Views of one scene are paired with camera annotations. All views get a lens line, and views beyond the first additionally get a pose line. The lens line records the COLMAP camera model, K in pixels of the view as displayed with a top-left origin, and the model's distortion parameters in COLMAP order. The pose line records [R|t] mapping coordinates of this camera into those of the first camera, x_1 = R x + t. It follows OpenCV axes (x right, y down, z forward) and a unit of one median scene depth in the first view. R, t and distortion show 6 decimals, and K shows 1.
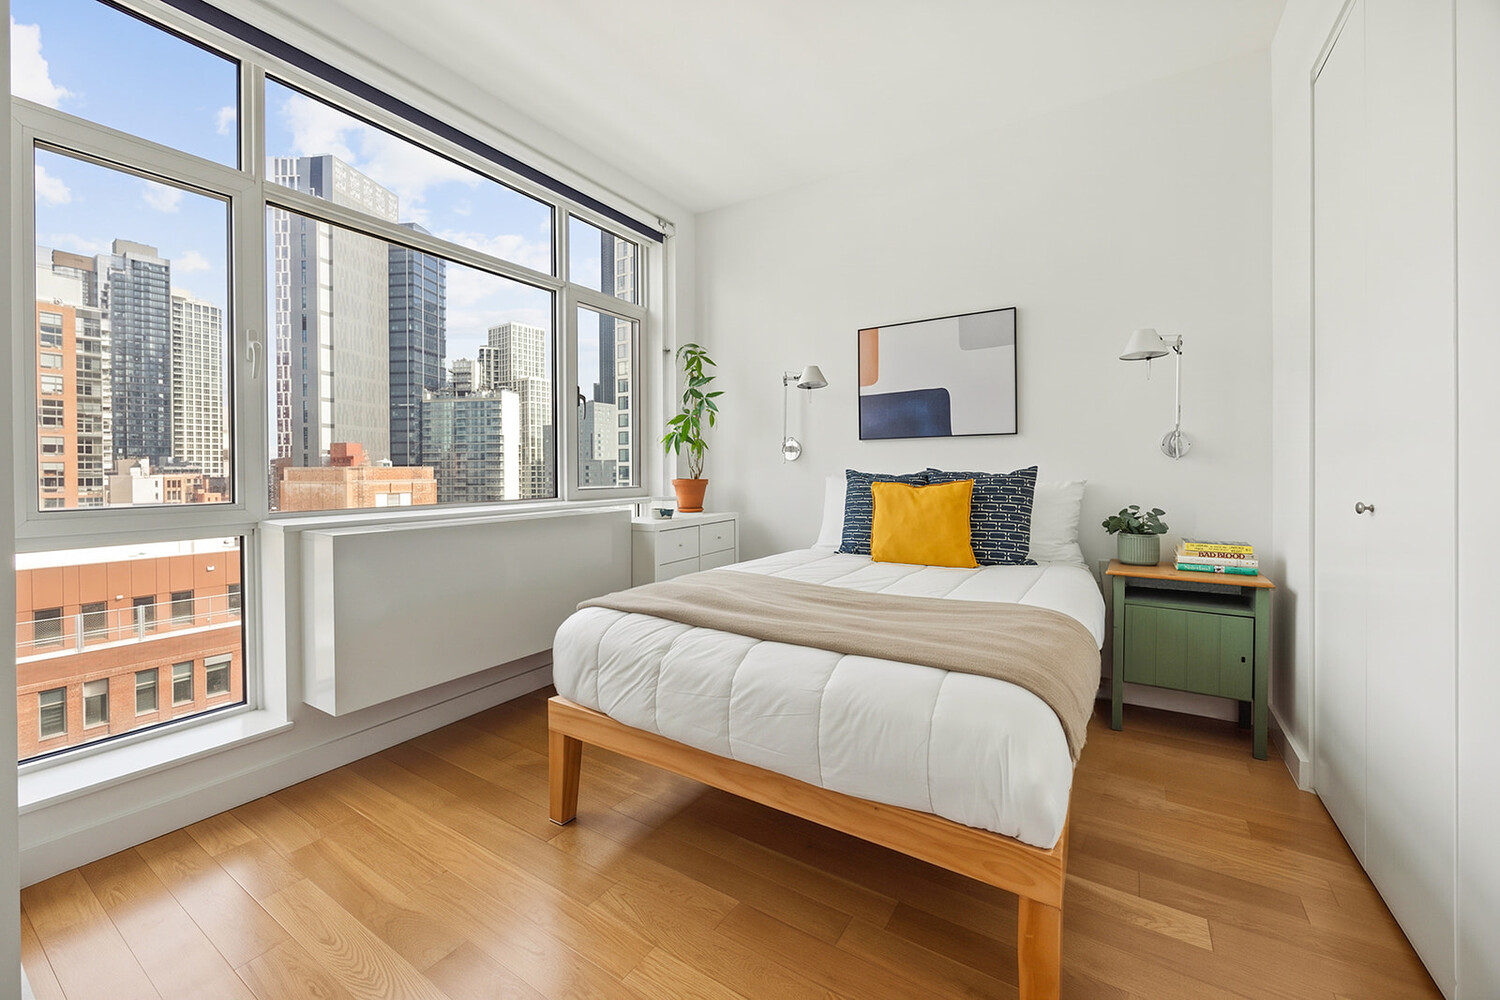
lens RADIAL K [[589.1, 0, 744.6], [0, 589.1, 484.1], [0, 0, 1]] dist [-0.002073, -0.000016]
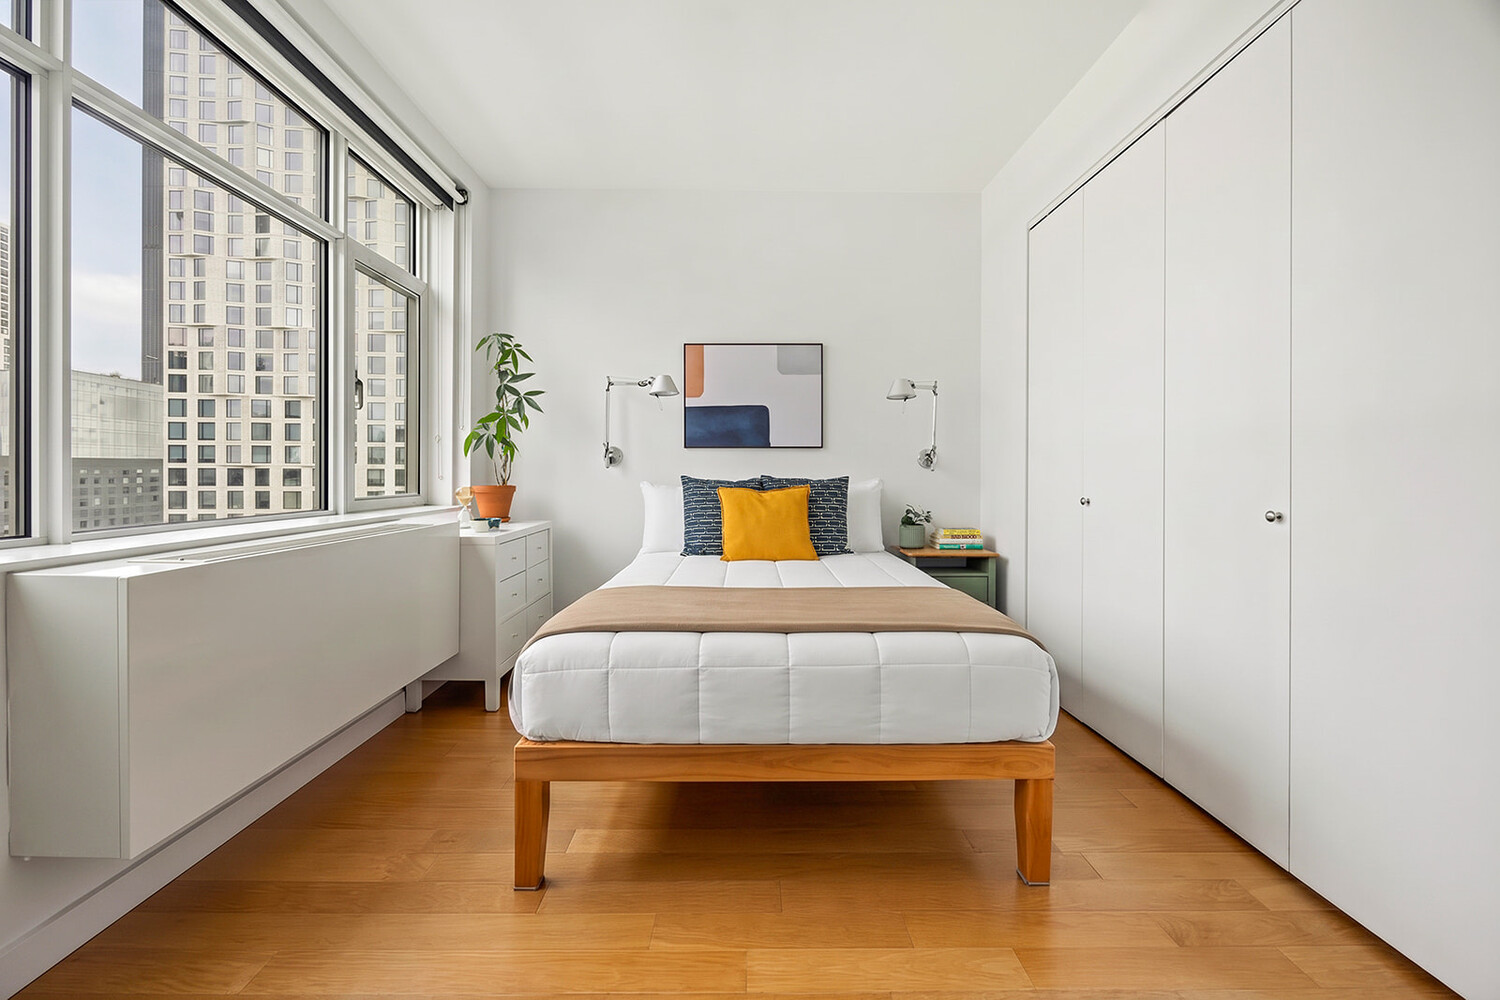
lens RADIAL K [[589.1, 0, 744.7], [0, 589.1, 490.0], [0, 0, 1]] dist [-0.002073, -0.000016]
pose [[0.838071, -0.008144, 0.545500, -0.321686], [0.008050, 0.999964, 0.002561, -0.001323], [-0.545501, 0.002245, 0.838107, 0.061852]]
